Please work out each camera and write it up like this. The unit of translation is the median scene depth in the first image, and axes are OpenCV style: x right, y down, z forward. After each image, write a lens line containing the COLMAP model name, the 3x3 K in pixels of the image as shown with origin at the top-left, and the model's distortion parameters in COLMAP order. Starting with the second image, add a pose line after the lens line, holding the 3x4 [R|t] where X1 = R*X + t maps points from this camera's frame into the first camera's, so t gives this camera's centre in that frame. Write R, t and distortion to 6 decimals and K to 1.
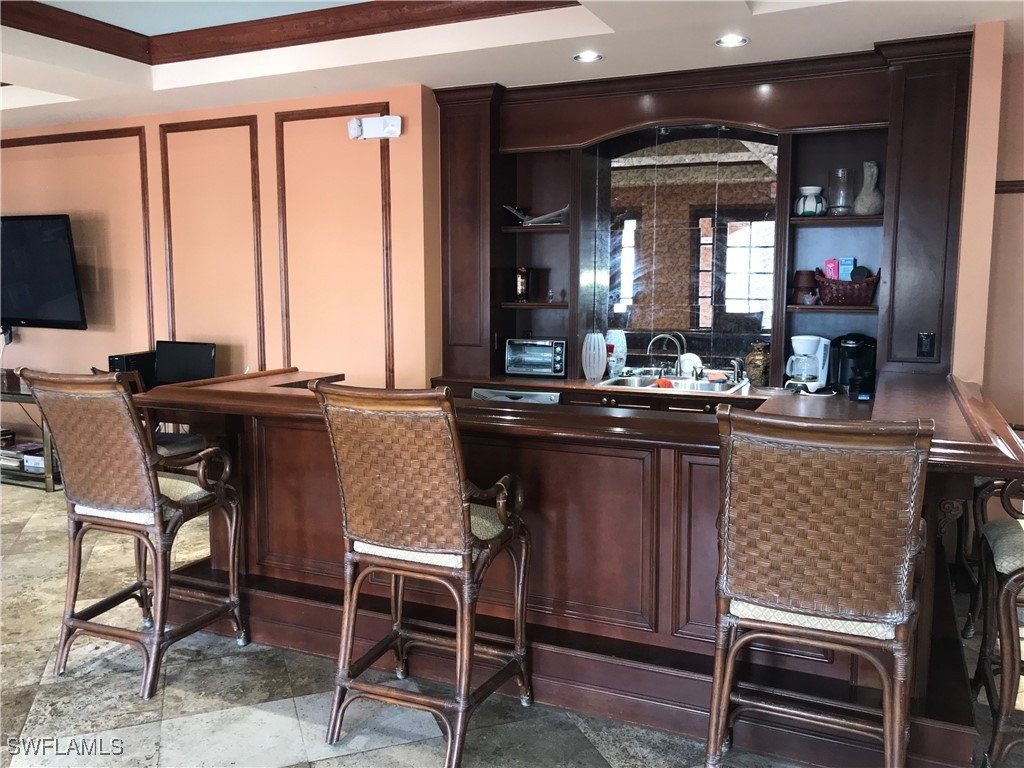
lens RADIAL K [[865.3, 0, 512.0], [0, 865.3, 384.0], [0, 0, 1]] dist [0.002390, 0.004387]
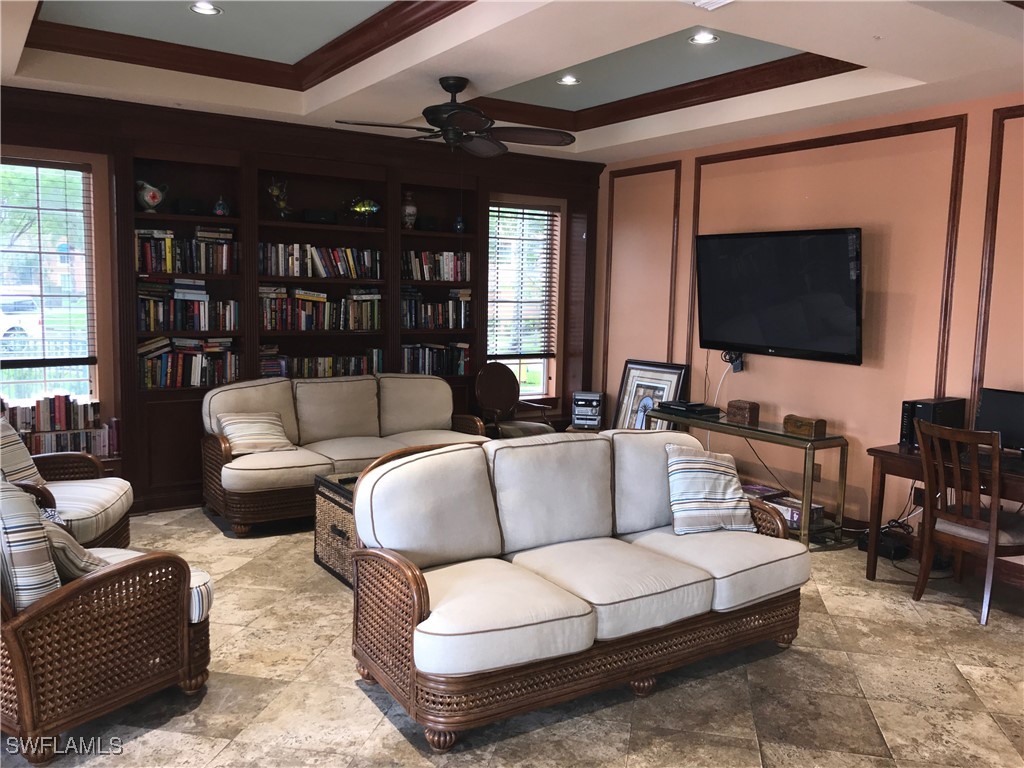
lens RADIAL K [[865.3, 0, 512.0], [0, 865.3, 384.0], [0, 0, 1]] dist [0.002390, 0.004387]
pose [[0.843265, 0.082047, -0.531199, -0.321415], [-0.098682, 0.995115, -0.002953, -0.008404], [0.528362, 0.054910, 0.847242, 0.116310]]
